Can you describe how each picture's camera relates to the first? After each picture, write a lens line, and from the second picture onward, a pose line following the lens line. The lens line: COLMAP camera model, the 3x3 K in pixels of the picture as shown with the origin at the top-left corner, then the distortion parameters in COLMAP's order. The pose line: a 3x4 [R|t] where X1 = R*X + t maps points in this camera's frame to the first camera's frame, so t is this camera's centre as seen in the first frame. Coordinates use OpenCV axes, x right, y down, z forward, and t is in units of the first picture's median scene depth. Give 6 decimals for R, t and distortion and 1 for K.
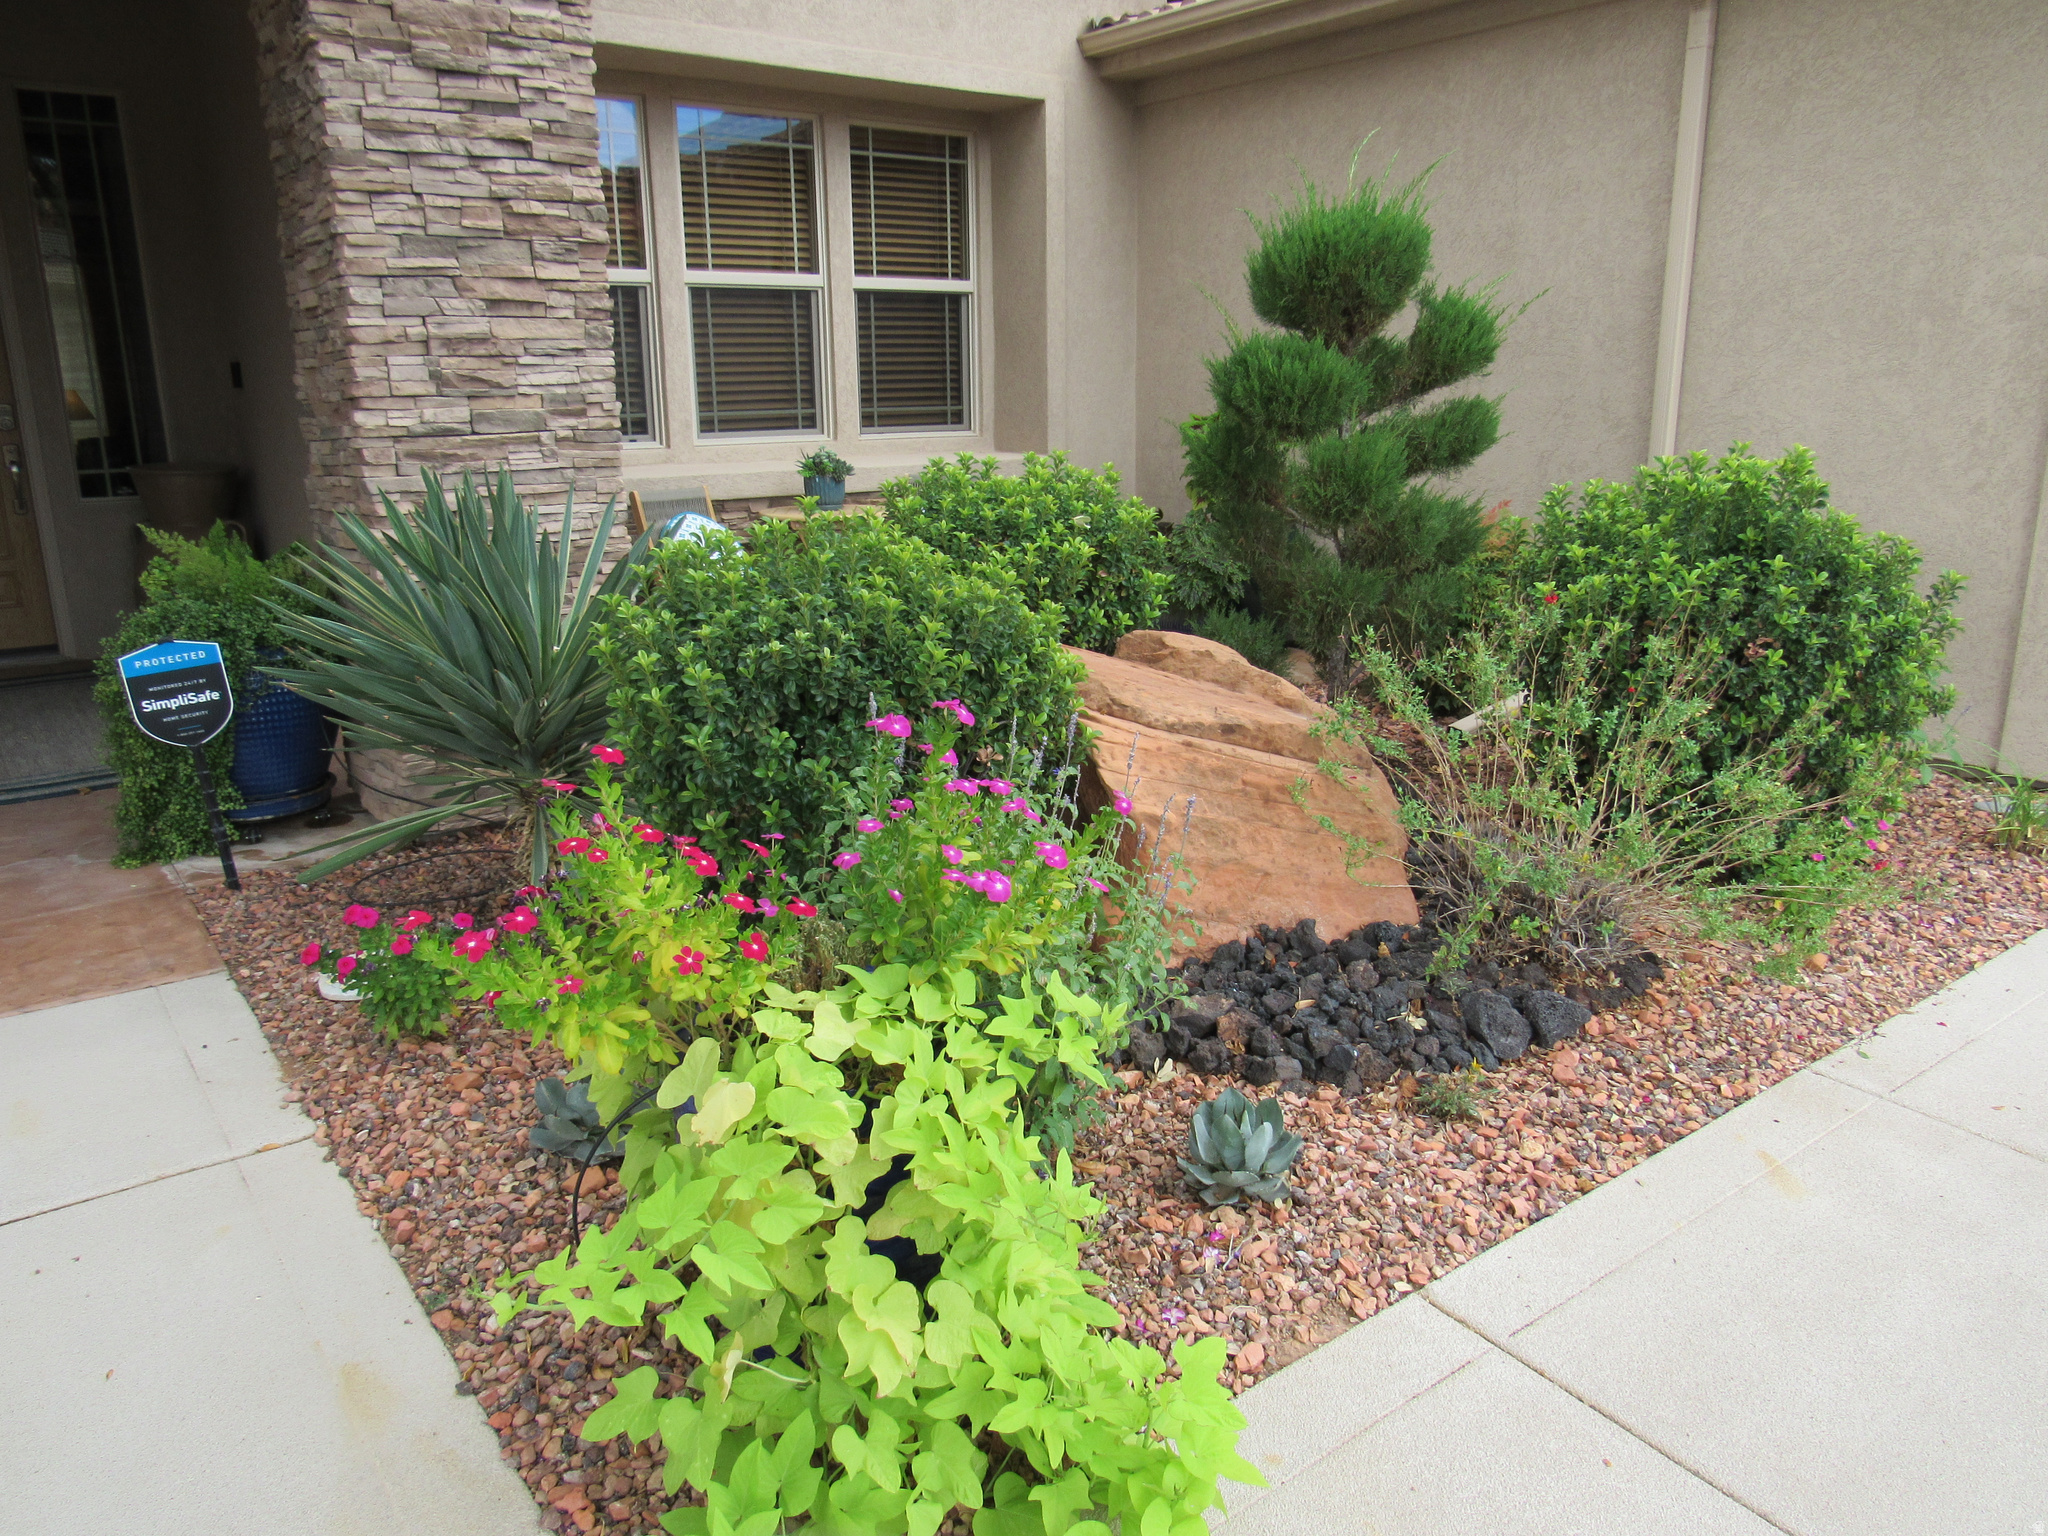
lens RADIAL K [[1454.1, 0, 1023.9], [0, 1454.1, 765.8], [0, 0, 1]] dist [-0.026350, 0.005411]
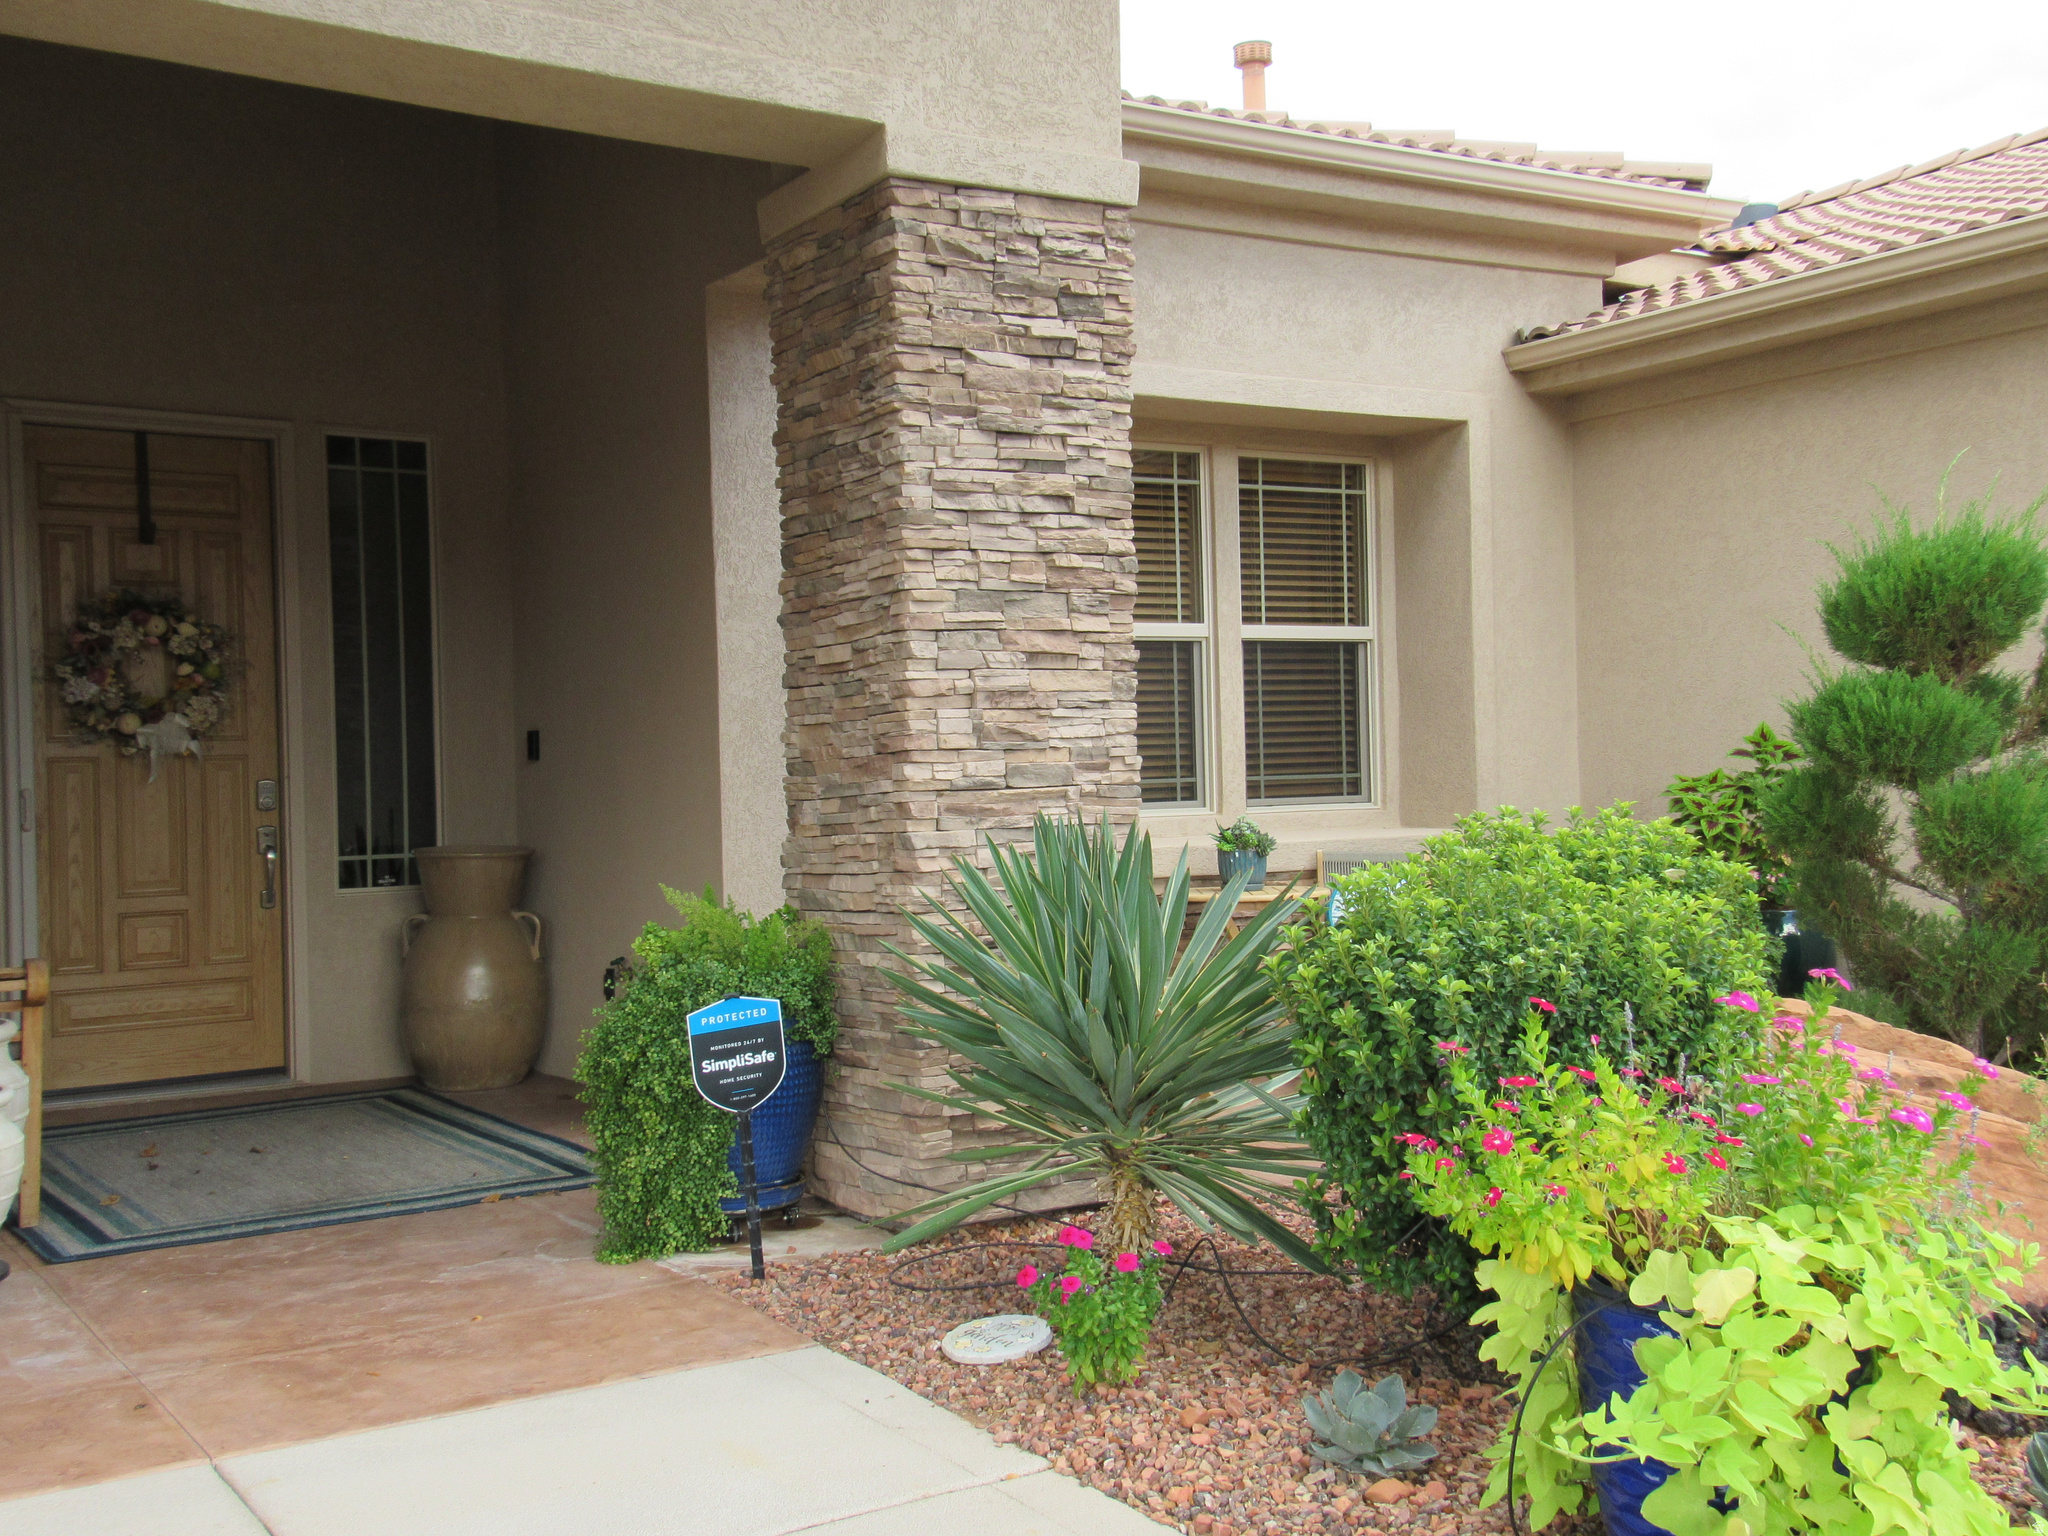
lens RADIAL K [[2162.2, 0, 1023.0], [0, 2162.2, 762.2], [0, 0, 1]] dist [0.169214, 0.000000]
pose [[0.996751, -0.016165, -0.078903, -0.255445], [-0.004865, 0.965780, -0.259317, 0.120253], [0.080395, 0.258858, 0.962564, -0.363573]]
